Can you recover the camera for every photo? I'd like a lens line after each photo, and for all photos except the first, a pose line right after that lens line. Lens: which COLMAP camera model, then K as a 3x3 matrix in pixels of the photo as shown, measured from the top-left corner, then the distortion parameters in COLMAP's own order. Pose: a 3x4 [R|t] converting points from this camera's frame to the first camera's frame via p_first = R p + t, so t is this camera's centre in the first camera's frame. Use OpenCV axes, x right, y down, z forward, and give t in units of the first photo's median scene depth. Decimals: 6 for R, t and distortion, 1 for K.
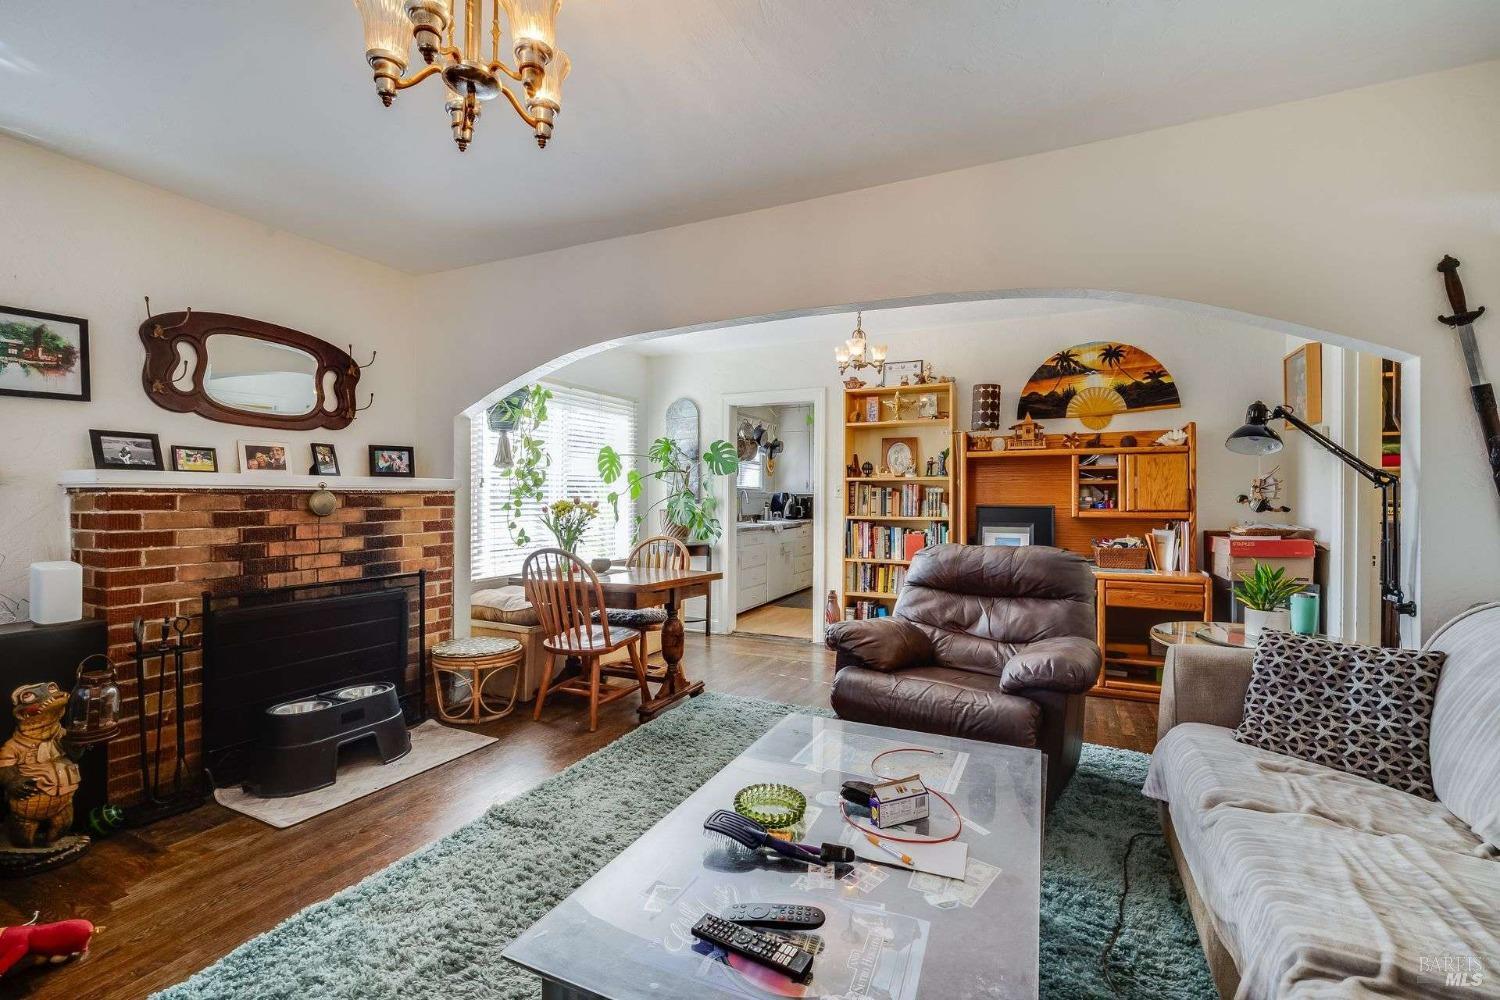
lens RADIAL K [[646.2, 0, 752.9], [0, 646.2, 496.2], [0, 0, 1]] dist [-0.004100, -0.000248]
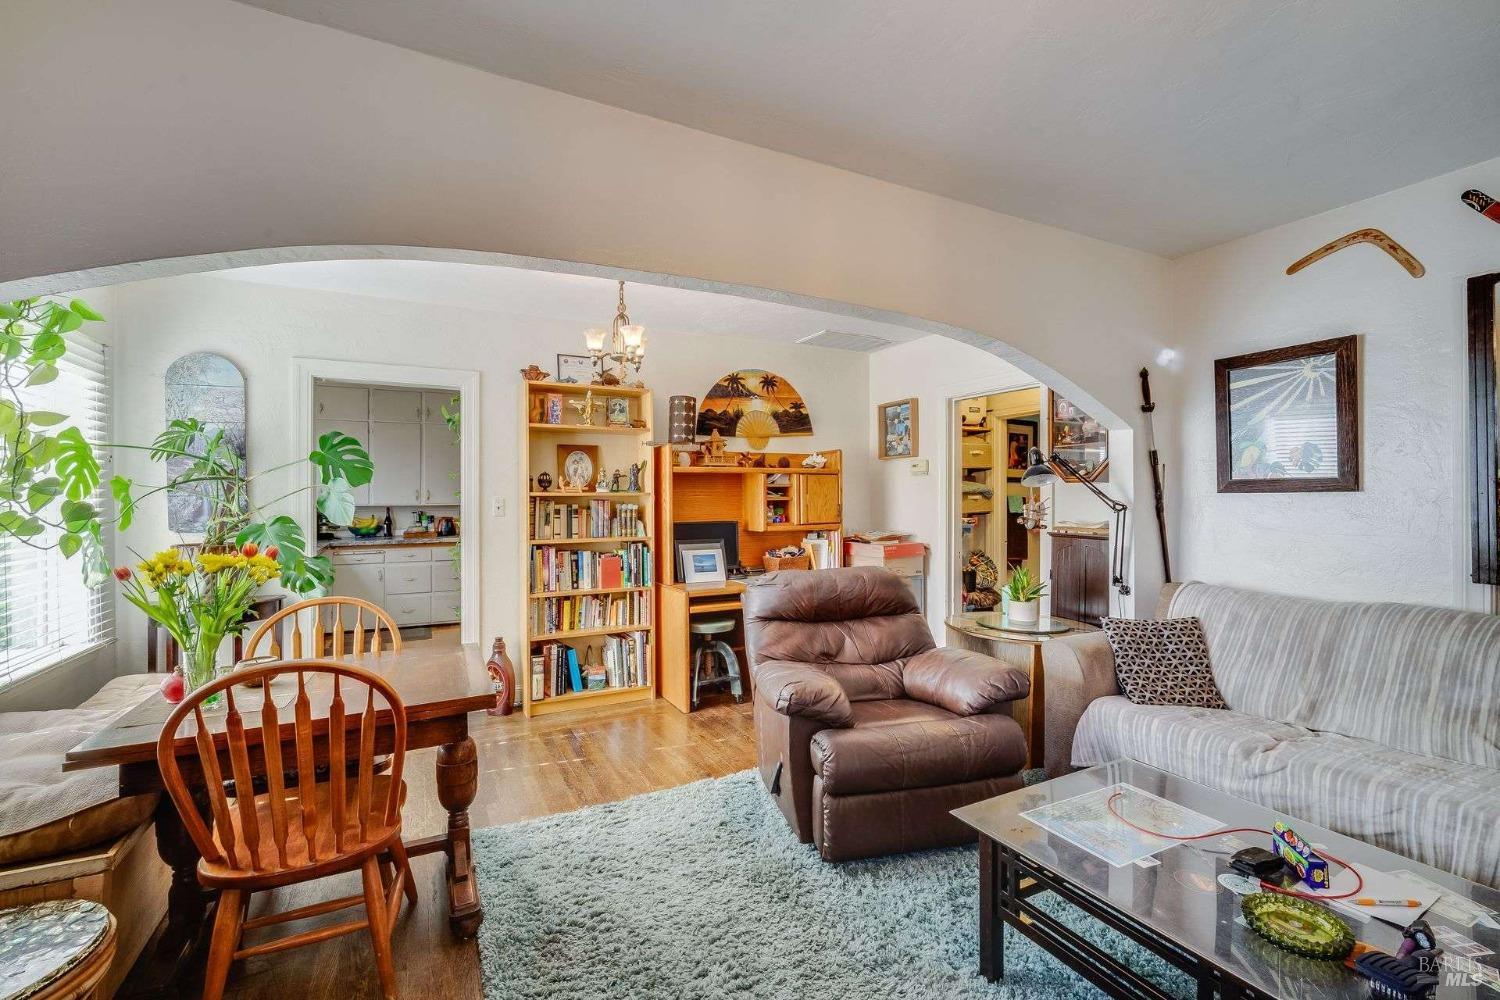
lens RADIAL K [[646.2, 0, 748.6], [0, 646.2, 502.0], [0, 0, 1]] dist [-0.004100, -0.000248]
pose [[0.617344, -0.011478, 0.786610, -0.331864], [0.004612, 0.999929, 0.010971, -0.026067], [-0.786680, -0.003145, 0.617353, 0.326541]]
